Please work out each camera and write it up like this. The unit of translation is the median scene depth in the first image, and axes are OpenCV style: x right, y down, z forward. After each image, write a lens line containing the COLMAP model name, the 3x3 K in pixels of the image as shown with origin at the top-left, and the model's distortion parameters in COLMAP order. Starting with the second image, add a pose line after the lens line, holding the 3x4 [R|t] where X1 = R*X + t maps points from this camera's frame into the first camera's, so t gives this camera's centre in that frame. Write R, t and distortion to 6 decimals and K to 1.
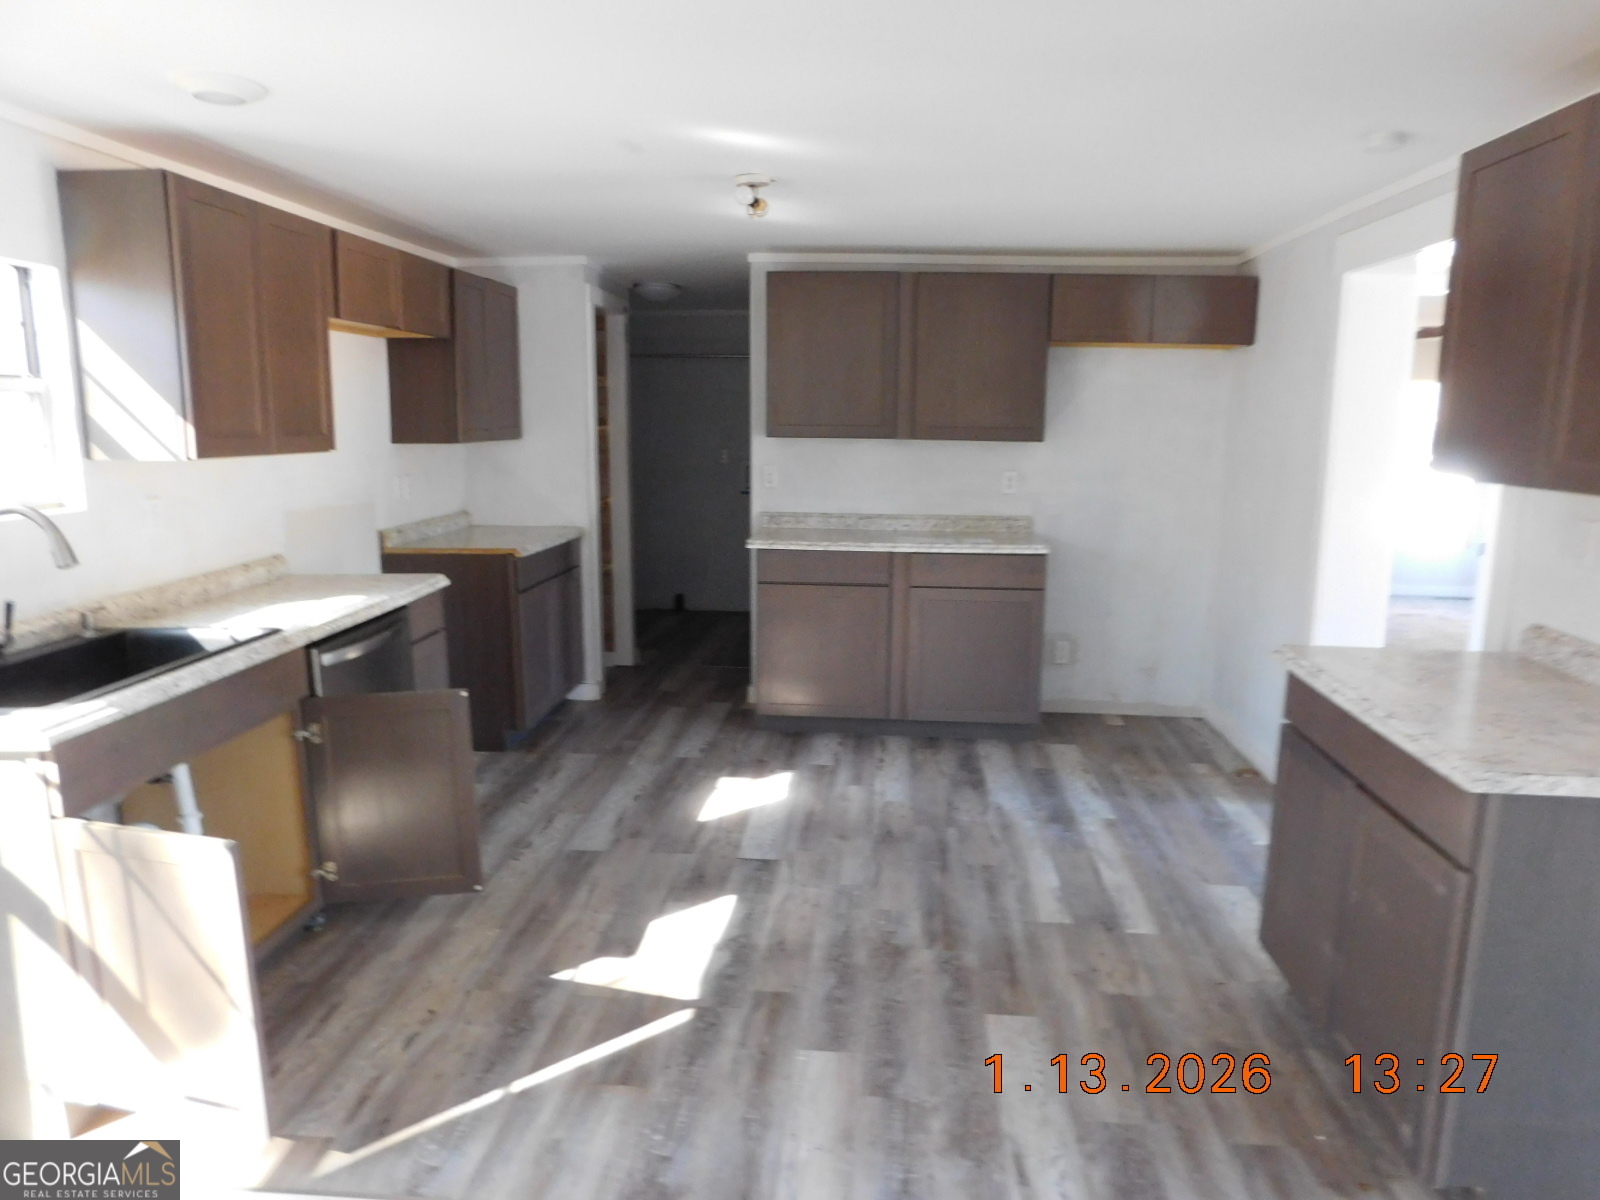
lens RADIAL K [[1049.5, 0, 799.7], [0, 1049.5, 592.6], [0, 0, 1]] dist [-0.001330, 0.000373]
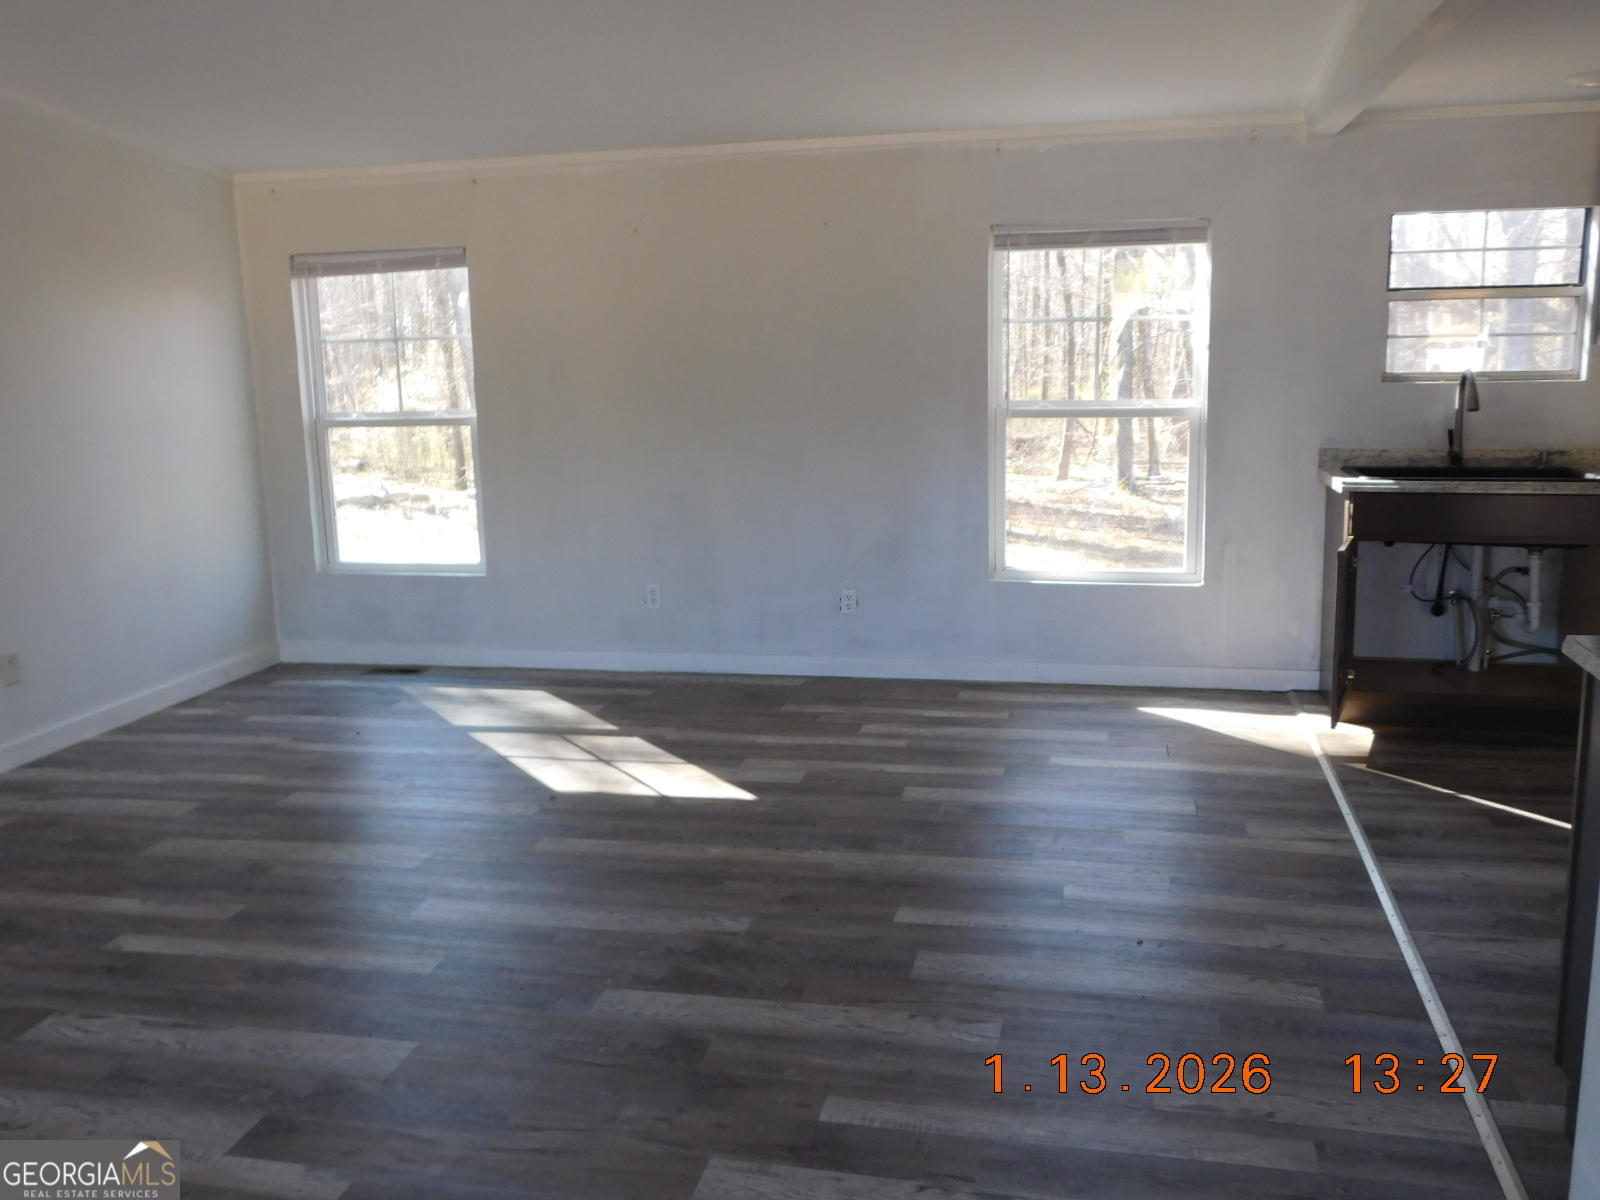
lens RADIAL K [[1401.2, 0, 801.2], [0, 1401.2, 600.4], [0, 0, 1]] dist [0.006763, 0.006196]
pose [[-0.132021, 0.183962, -0.974027, 1.626087], [-0.141472, 0.969072, 0.202202, -0.033277], [0.981099, 0.164492, -0.101913, 0.287748]]
